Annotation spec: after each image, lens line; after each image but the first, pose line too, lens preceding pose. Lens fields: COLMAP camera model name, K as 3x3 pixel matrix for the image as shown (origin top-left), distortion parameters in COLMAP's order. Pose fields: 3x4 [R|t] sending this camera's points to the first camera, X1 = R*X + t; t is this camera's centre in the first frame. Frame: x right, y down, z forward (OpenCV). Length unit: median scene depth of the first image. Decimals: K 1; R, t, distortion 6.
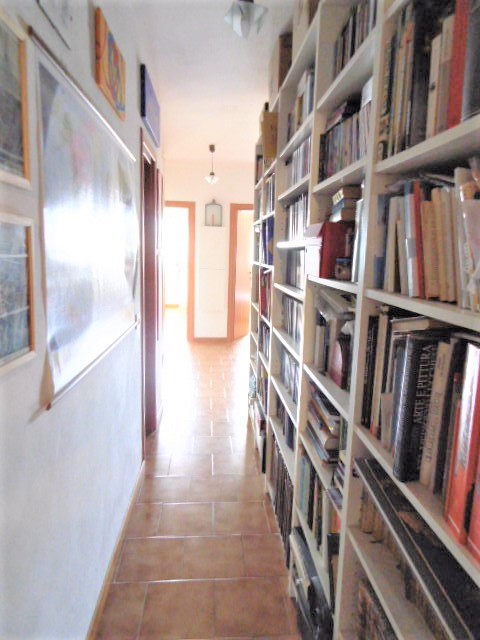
lens RADIAL K [[424.1, 0, 240.6], [0, 424.1, 318.0], [0, 0, 1]] dist [0.022327, -0.014907]
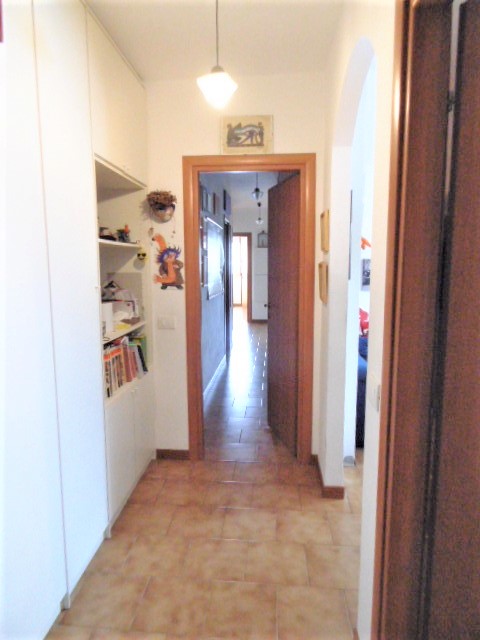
lens RADIAL K [[424.1, 0, 240.2], [0, 424.1, 319.8], [0, 0, 1]] dist [0.022327, -0.014907]
pose [[0.987666, -0.010759, -0.156208, 0.095484], [0.005776, 0.999461, -0.032320, 0.102203], [0.156471, 0.031019, 0.987195, -0.560054]]
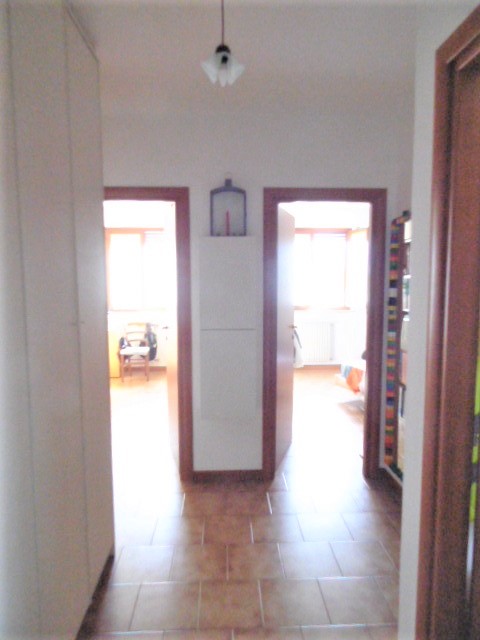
lens RADIAL K [[424.1, 0, 241.0], [0, 424.1, 320.5], [0, 0, 1]] dist [0.022327, -0.014907]
pose [[0.999043, -0.028633, -0.033056, -0.037583], [0.026046, 0.996752, -0.076200, -0.088505], [0.035131, 0.075266, 0.996544, 0.544174]]
